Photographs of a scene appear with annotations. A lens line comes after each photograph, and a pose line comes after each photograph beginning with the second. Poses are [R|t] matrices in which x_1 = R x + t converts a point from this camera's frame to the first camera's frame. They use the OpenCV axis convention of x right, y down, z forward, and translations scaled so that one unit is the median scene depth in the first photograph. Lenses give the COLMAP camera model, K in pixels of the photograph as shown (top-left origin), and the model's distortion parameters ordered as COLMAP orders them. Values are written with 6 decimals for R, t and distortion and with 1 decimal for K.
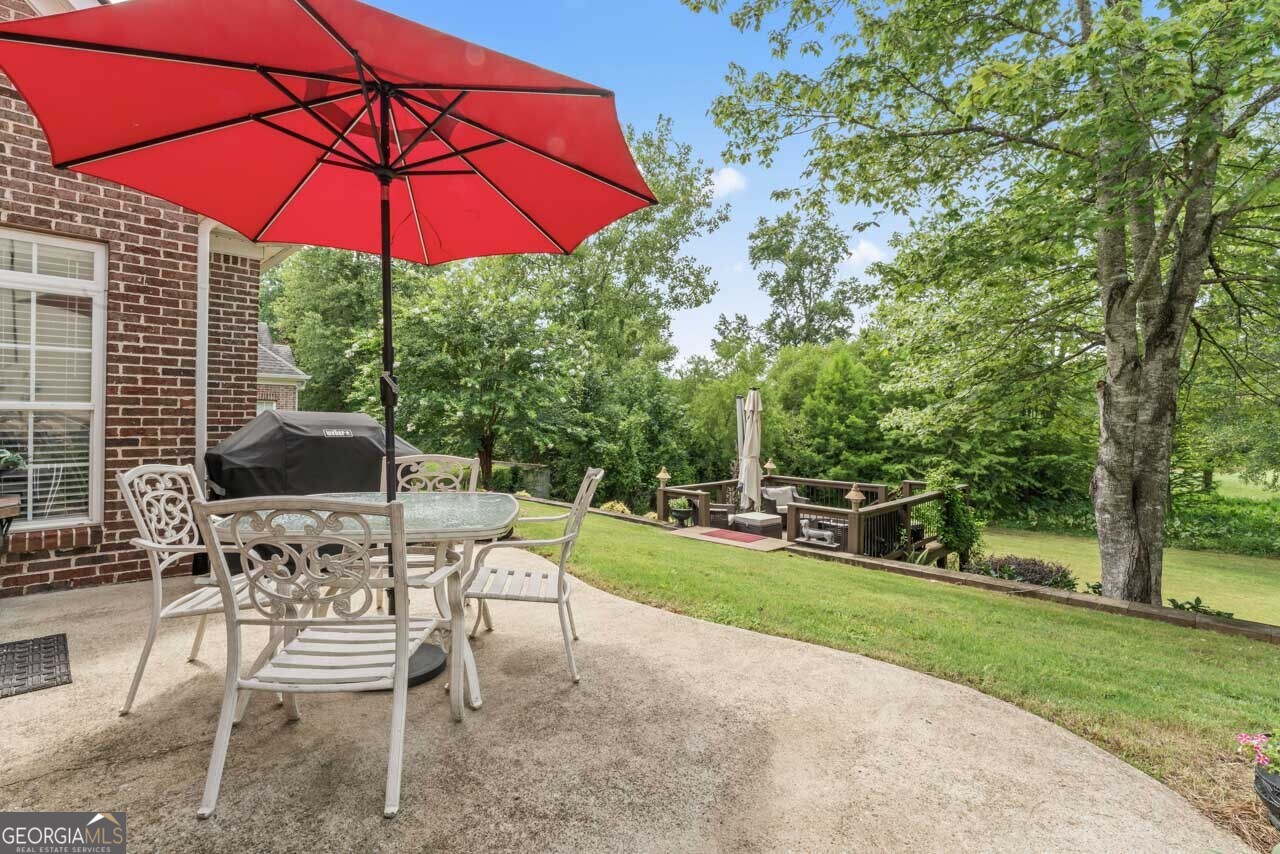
lens RADIAL K [[589.2, 0, 640.2], [0, 589.2, 428.1], [0, 0, 1]] dist [-0.000224, -0.000016]
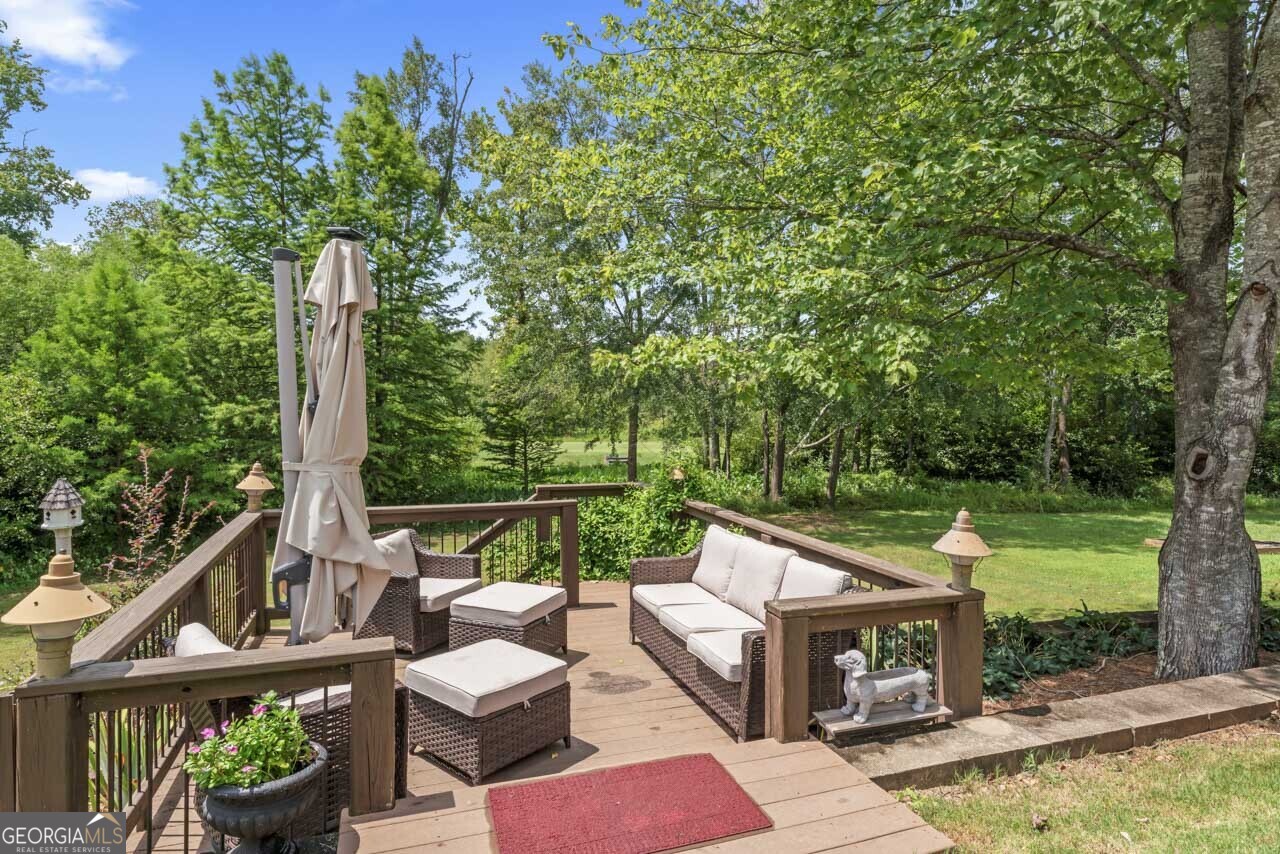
lens RADIAL K [[737.4, 0, 639.5], [0, 737.4, 420.0], [0, 0, 1]] dist [0.002385, -0.002653]
pose [[0.455700, -0.005270, 0.890118, -0.038783], [-0.004012, 0.999960, 0.007974, 0.012420], [-0.890124, -0.007205, 0.455661, 0.281216]]
